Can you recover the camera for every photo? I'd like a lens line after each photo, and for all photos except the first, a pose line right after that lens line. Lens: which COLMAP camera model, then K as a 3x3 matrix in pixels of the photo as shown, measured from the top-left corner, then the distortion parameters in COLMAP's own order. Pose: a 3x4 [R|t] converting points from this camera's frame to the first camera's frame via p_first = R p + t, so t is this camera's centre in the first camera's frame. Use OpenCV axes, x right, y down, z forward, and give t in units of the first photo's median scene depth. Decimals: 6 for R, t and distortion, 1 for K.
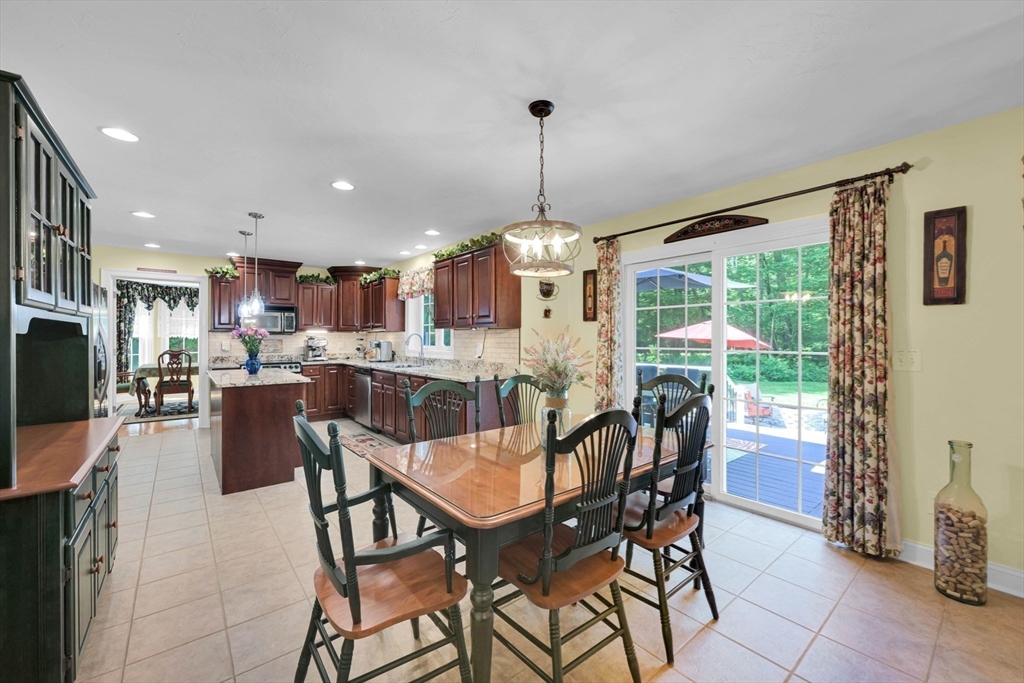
lens RADIAL K [[415.0, 0, 512.0], [0, 415.0, 340.2], [0, 0, 1]] dist [-0.006690, 0.000039]
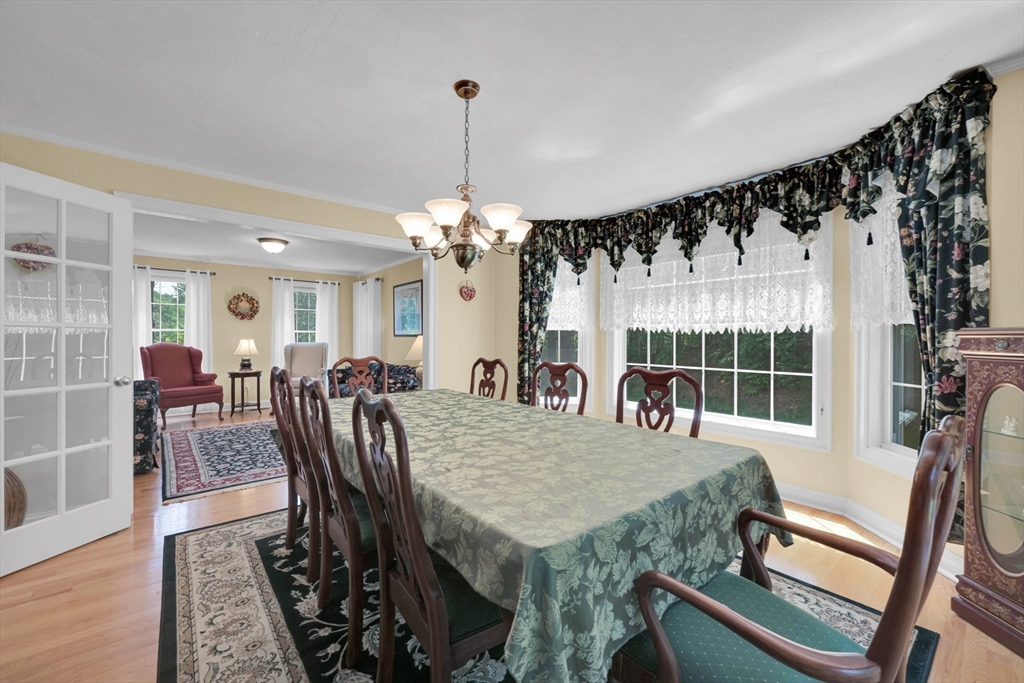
lens RADIAL K [[415.0, 0, 514.3], [0, 415.0, 341.8], [0, 0, 1]] dist [-0.006690, 0.000039]
pose [[0.014439, 0.008639, -0.999858, -0.384379], [-0.006478, 0.999942, 0.008546, 0.003815], [0.999875, 0.006354, 0.014495, 0.917082]]
